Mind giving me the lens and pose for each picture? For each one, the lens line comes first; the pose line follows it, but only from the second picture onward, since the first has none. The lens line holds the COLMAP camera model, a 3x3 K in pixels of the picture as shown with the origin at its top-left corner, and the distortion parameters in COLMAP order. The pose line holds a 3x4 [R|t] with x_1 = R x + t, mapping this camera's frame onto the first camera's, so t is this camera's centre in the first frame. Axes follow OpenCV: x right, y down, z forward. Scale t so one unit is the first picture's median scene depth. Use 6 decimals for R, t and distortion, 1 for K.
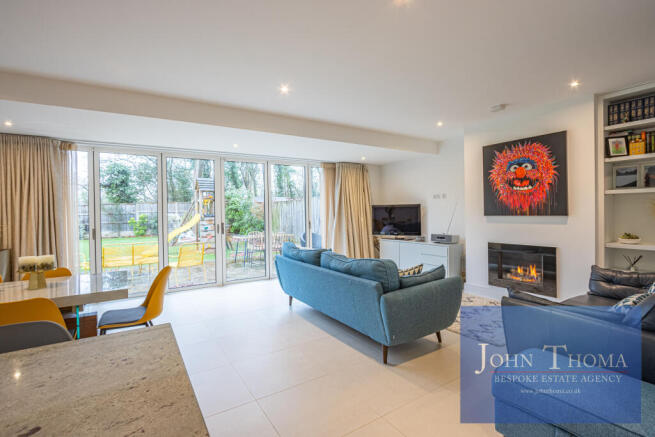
lens RADIAL K [[305.6, 0, 323.5], [0, 305.6, 213.6], [0, 0, 1]] dist [-0.012872, 0.000021]
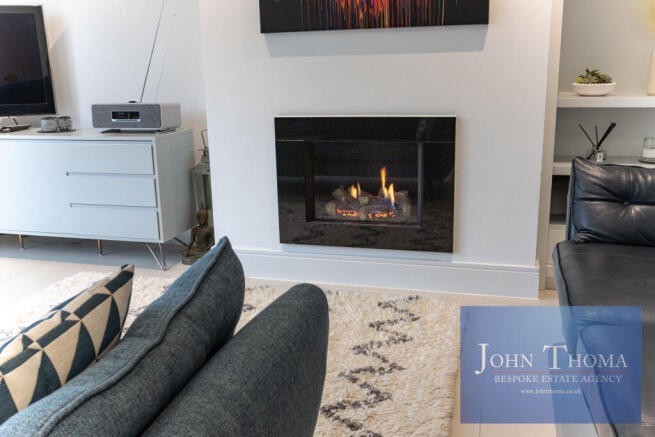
lens RADIAL K [[629.0, 0, 330.6], [0, 629.0, 216.0], [0, 0, 1]] dist [-0.002727, 0.000000]
pose [[0.740851, -0.163631, 0.651432, 0.133659], [0.016481, 0.974008, 0.225914, 0.048017], [-0.671467, -0.156632, 0.724292, 0.475362]]
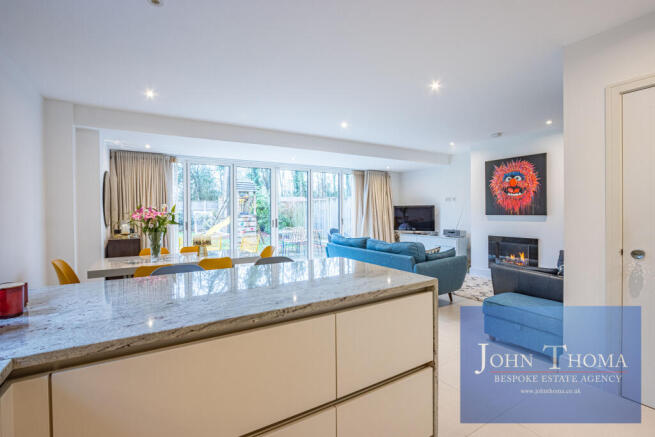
lens RADIAL K [[305.6, 0, 323.6], [0, 305.6, 213.9], [0, 0, 1]] dist [-0.012872, 0.000021]
pose [[0.999707, 0.010155, -0.021952, -0.140753], [-0.010080, 0.999943, 0.003503, 0.005181], [0.021986, -0.003281, 0.999753, -0.327765]]
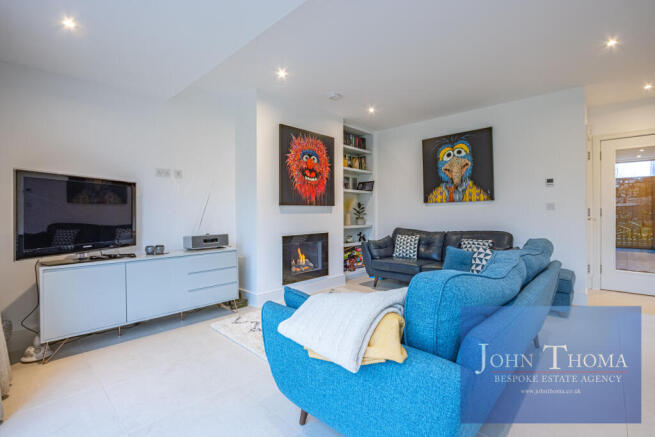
lens RADIAL K [[305.6, 0, 328.2], [0, 305.6, 214.4], [0, 0, 1]] dist [-0.012872, 0.000021]
pose [[-0.249924, 0.016512, 0.968125, -0.345863], [0.020214, 0.999726, -0.011832, 0.047684], [-0.968054, 0.016613, -0.250189, 1.140968]]
